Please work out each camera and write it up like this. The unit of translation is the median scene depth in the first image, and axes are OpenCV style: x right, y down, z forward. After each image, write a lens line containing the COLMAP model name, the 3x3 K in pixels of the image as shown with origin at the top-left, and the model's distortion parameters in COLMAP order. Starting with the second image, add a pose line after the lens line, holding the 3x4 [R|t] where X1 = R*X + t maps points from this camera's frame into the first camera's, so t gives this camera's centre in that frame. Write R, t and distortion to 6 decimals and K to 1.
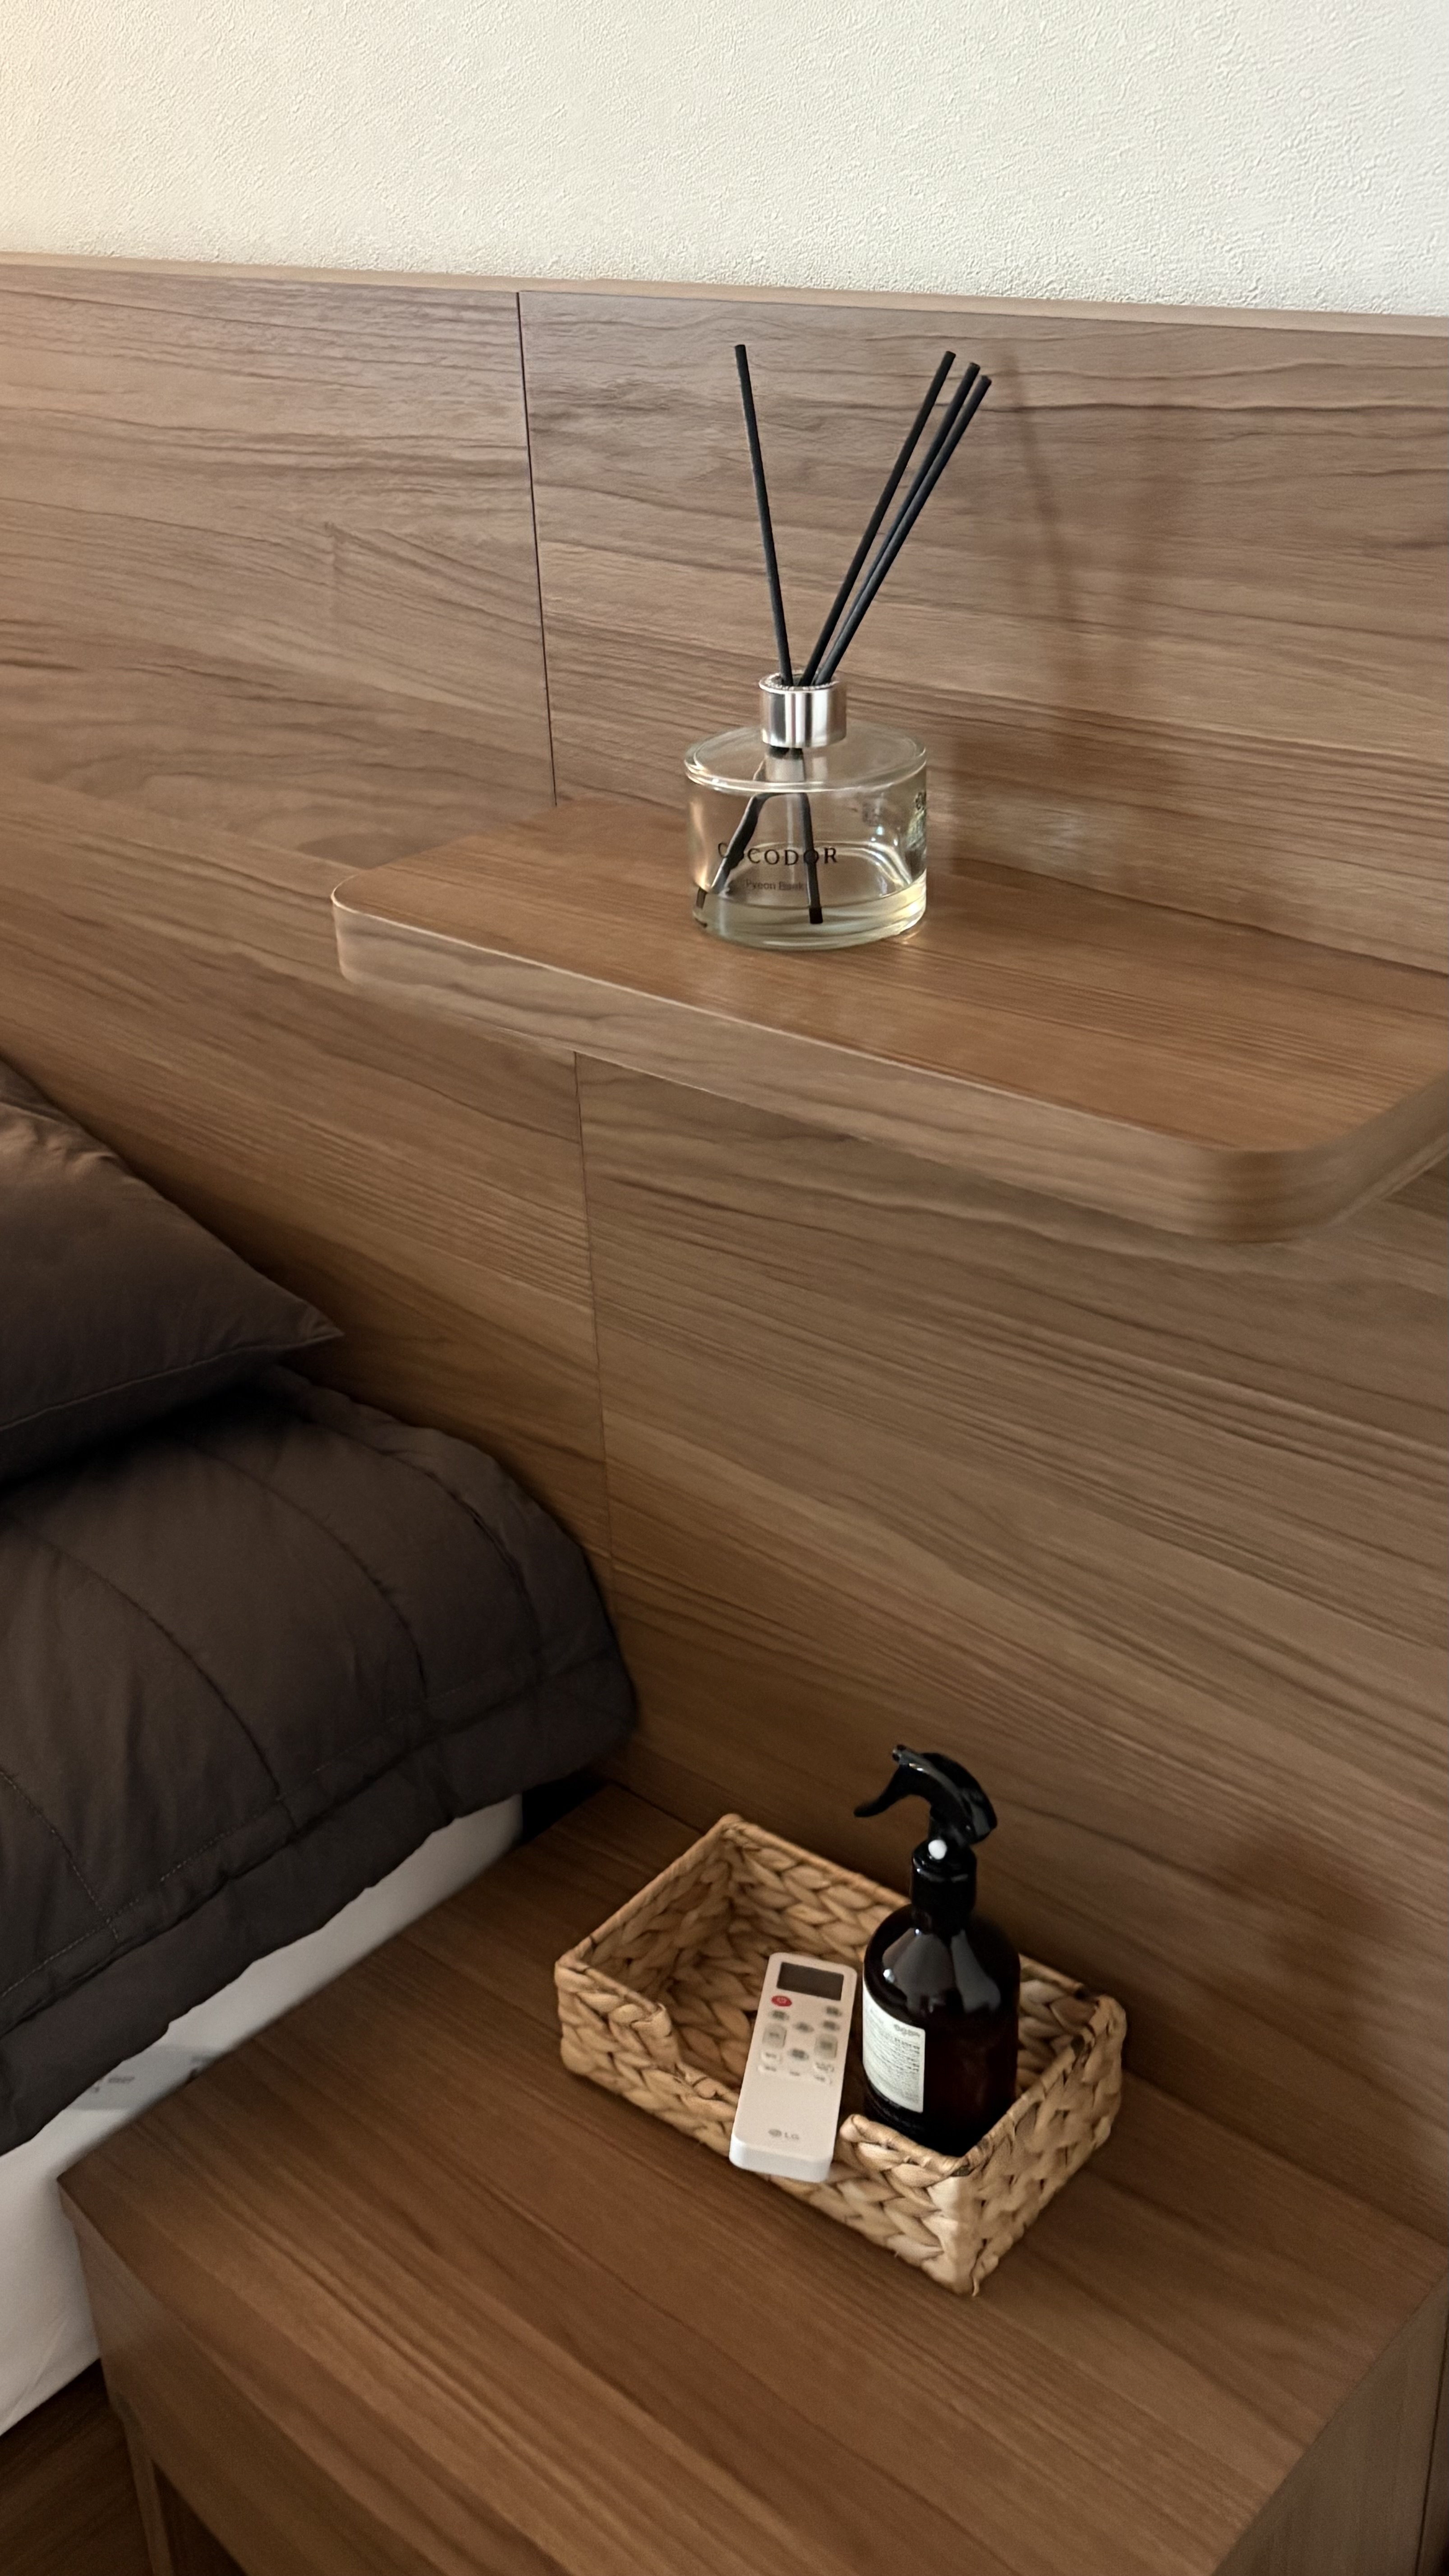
lens RADIAL K [[2506.1, 0, 732.2], [0, 2506.1, 1266.6], [0, 0, 1]] dist [0.033889, 0.000000]
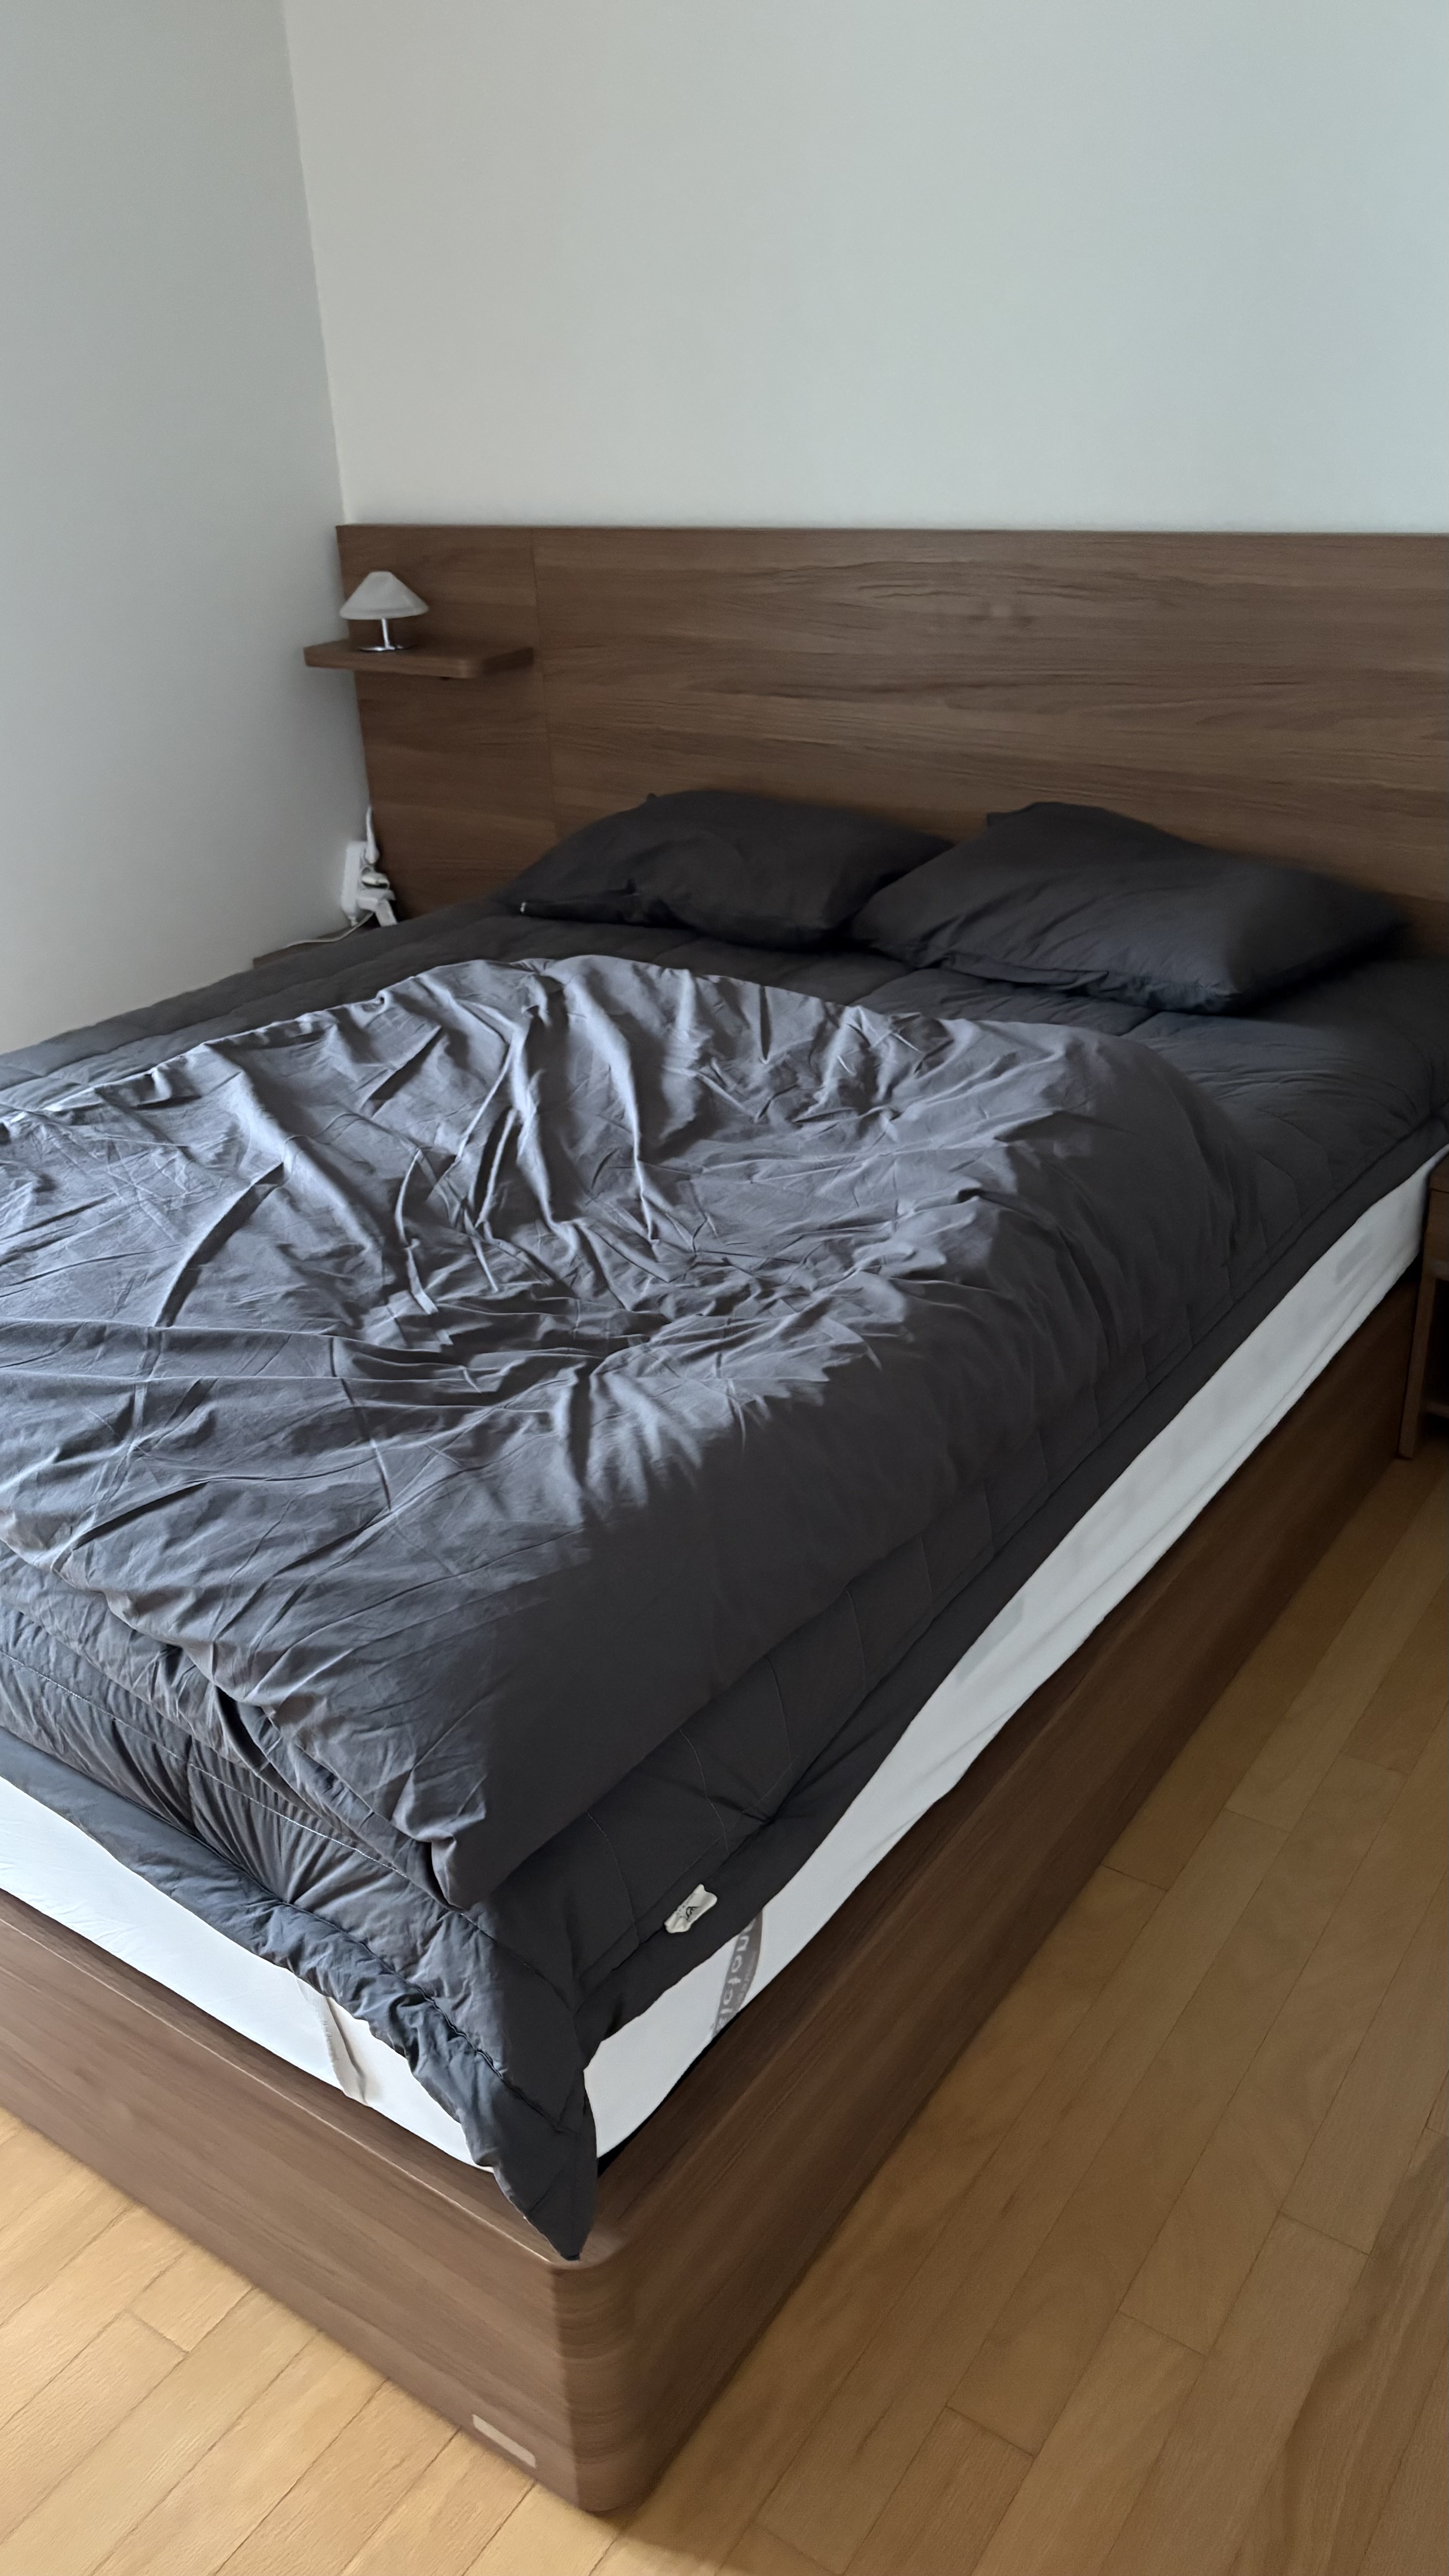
lens RADIAL K [[1962.1, 0, 696.8], [0, 1962.1, 1274.5], [0, 0, 1]] dist [0.030491, -0.038445]
pose [[0.994678, -0.054370, 0.087515, -1.356267], [0.056459, 0.998172, -0.021577, 0.489439], [-0.086182, 0.026403, 0.995930, -1.250154]]
